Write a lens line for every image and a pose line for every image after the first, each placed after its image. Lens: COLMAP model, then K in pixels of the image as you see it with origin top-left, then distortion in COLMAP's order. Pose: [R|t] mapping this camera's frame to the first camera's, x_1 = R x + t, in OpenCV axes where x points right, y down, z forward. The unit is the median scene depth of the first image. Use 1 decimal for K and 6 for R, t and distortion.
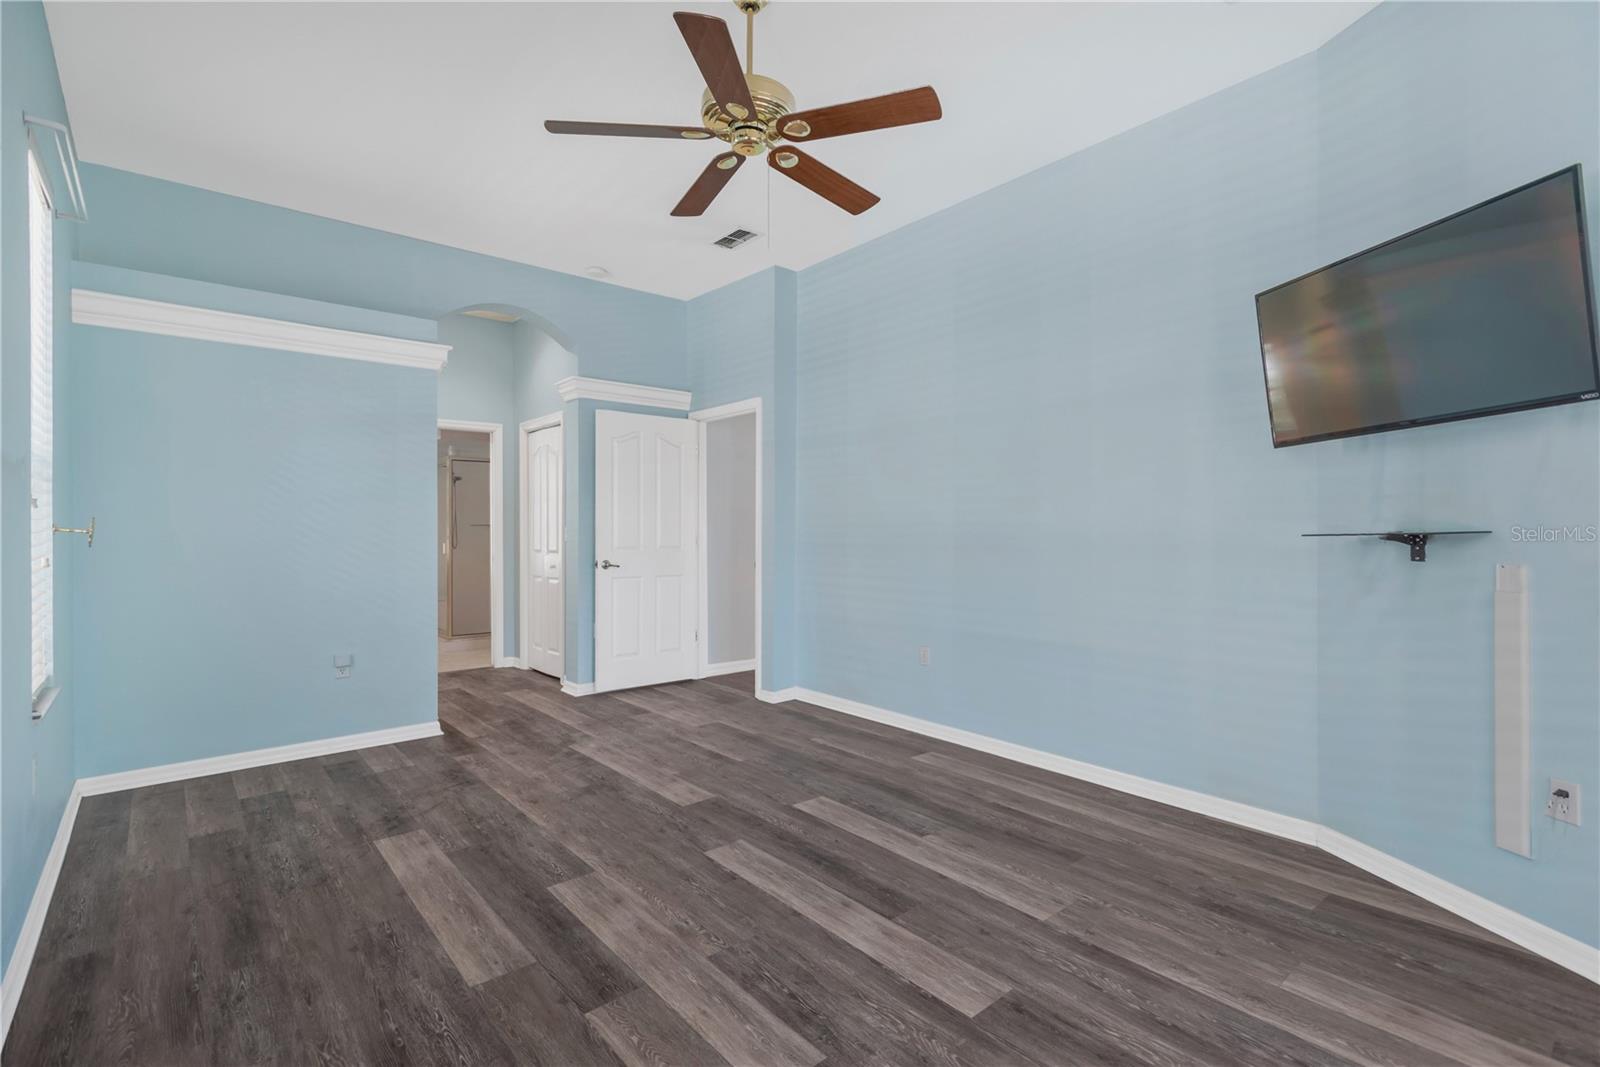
lens RADIAL K [[749.7, 0, 803.4], [0, 749.7, 525.4], [0, 0, 1]] dist [0.017911, -0.001461]
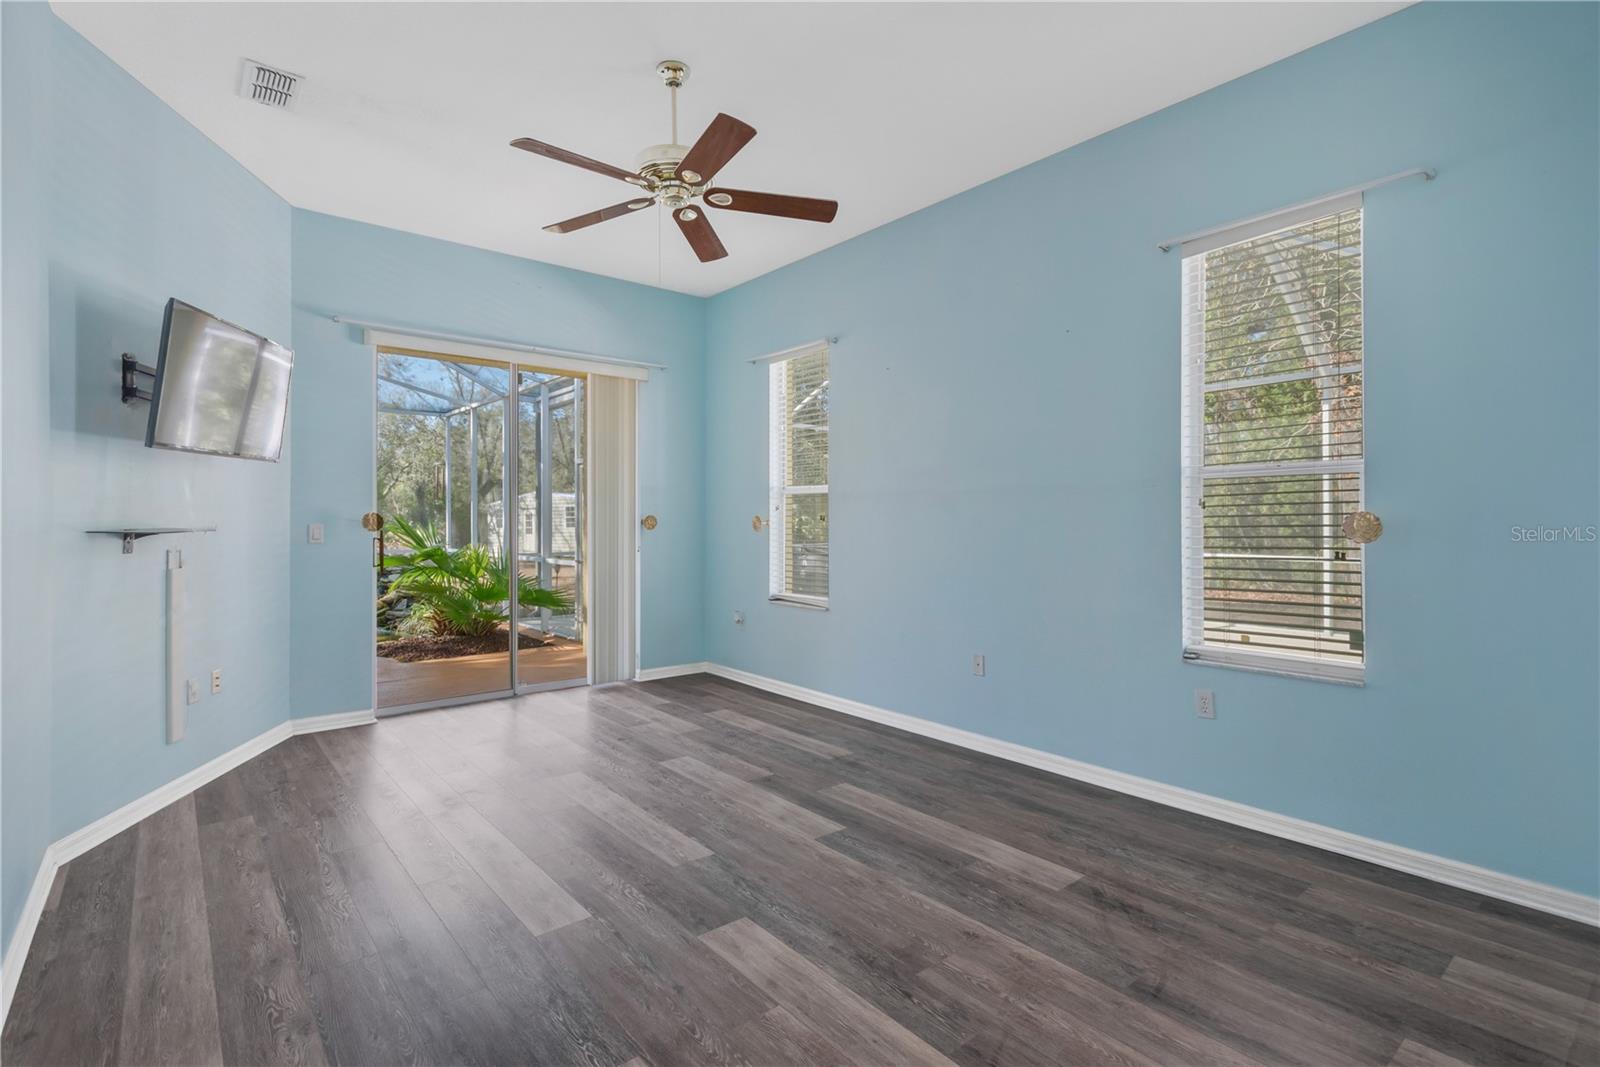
lens RADIAL K [[749.7, 0, 796.2], [0, 749.7, 529.3], [0, 0, 1]] dist [0.017911, -0.001461]
pose [[-0.999887, 0.001910, 0.014912, -0.250836], [0.001993, 0.999983, 0.005505, 0.004111], [-0.014901, 0.005535, -0.999874, 1.954473]]
